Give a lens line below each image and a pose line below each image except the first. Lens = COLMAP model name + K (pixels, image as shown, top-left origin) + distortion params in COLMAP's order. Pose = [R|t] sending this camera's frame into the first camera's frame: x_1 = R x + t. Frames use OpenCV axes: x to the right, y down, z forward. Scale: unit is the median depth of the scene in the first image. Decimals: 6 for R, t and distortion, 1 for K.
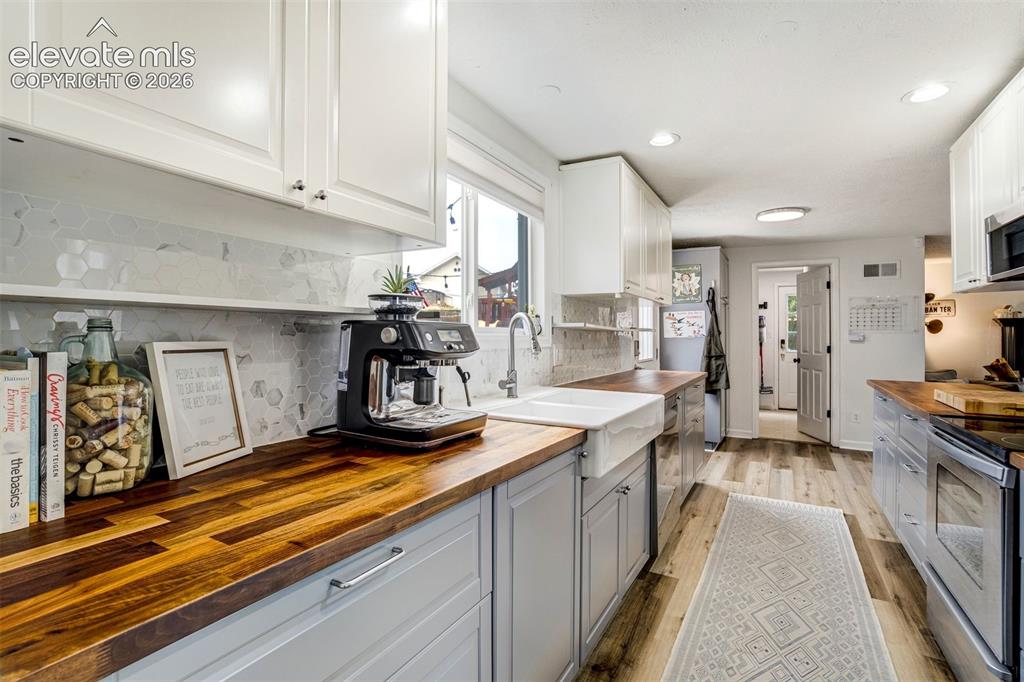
lens RADIAL K [[469.6, 0, 515.2], [0, 469.6, 336.4], [0, 0, 1]] dist [-0.031173, 0.006231]
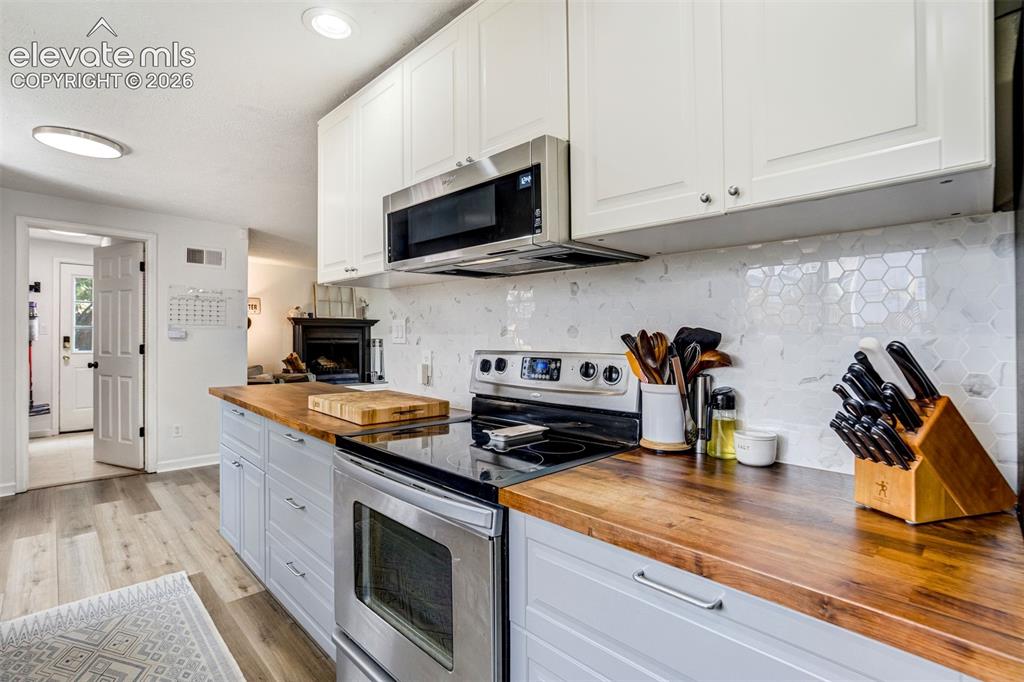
lens RADIAL K [[469.6, 0, 515.5], [0, 469.6, 333.8], [0, 0, 1]] dist [-0.031173, 0.006231]
pose [[0.255560, 0.003949, 0.966785, 0.099636], [-0.005673, 0.999981, -0.002585, 0.000815], [-0.966776, -0.004824, 0.255578, 0.221270]]
